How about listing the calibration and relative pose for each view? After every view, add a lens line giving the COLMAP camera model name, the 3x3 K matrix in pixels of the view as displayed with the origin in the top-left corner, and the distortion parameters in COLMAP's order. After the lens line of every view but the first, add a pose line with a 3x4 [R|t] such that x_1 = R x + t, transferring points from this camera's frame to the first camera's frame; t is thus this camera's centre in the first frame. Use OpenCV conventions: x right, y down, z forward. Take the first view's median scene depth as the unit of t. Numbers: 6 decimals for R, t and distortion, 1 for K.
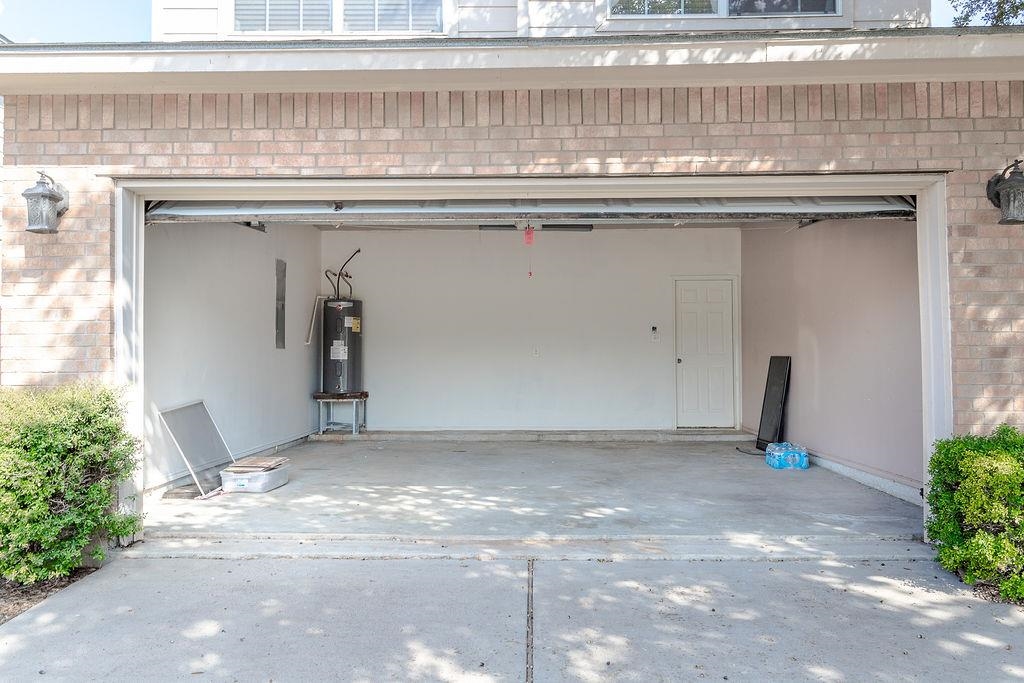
lens RADIAL K [[838.4, 0, 512.0], [0, 838.4, 341.5], [0, 0, 1]] dist [0.010776, -0.009587]
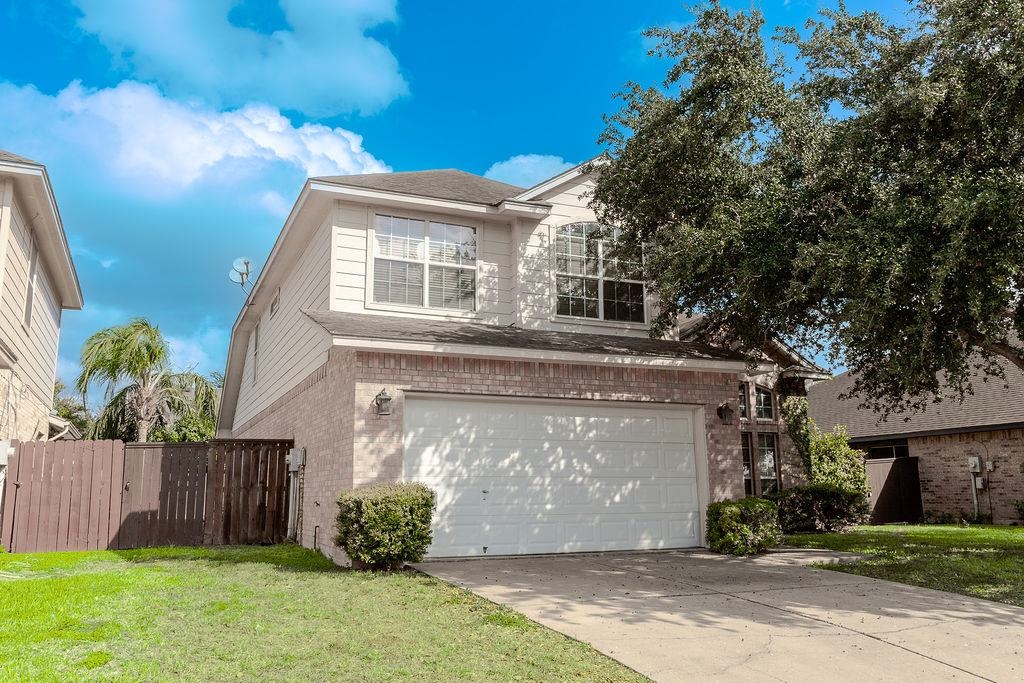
lens RADIAL K [[838.4, 0, 512.0], [0, 838.4, 341.5], [0, 0, 1]] dist [0.010776, -0.009587]
pose [[0.904180, 0.072927, 0.420880, -1.186025], [-0.009374, 0.988468, -0.151136, 0.012548], [-0.427048, 0.132709, 0.894437, -1.171132]]
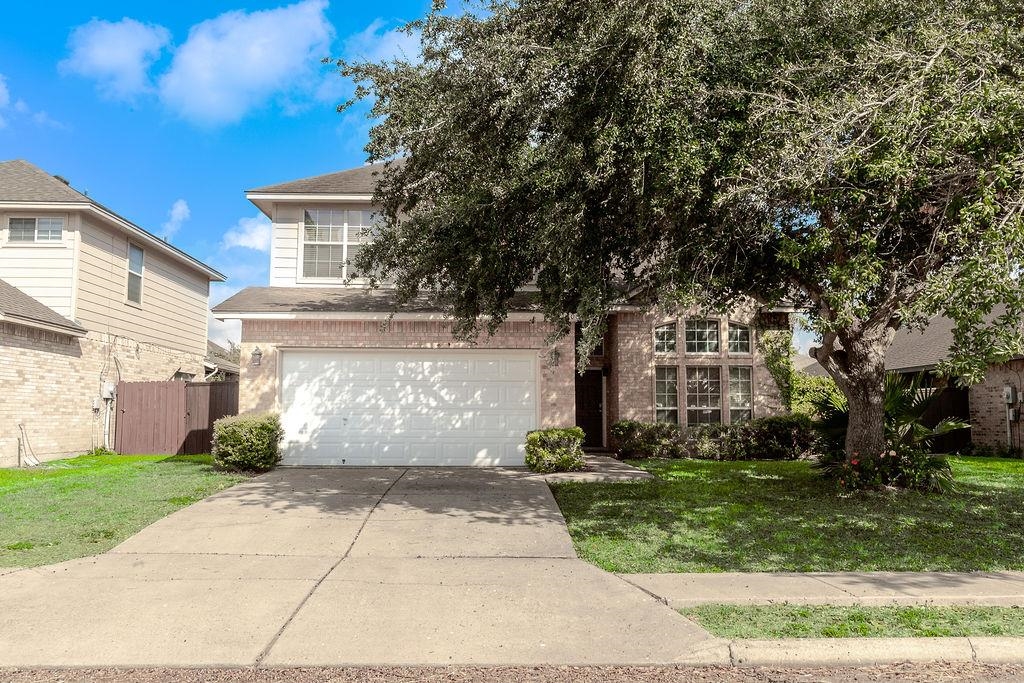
lens RADIAL K [[838.4, 0, 512.0], [0, 838.4, 341.5], [0, 0, 1]] dist [0.010776, -0.009587]
pose [[0.998652, 0.011525, 0.050607, 0.247239], [-0.008601, 0.998301, -0.057626, -0.042393], [-0.051185, 0.057113, 0.997055, -2.201127]]
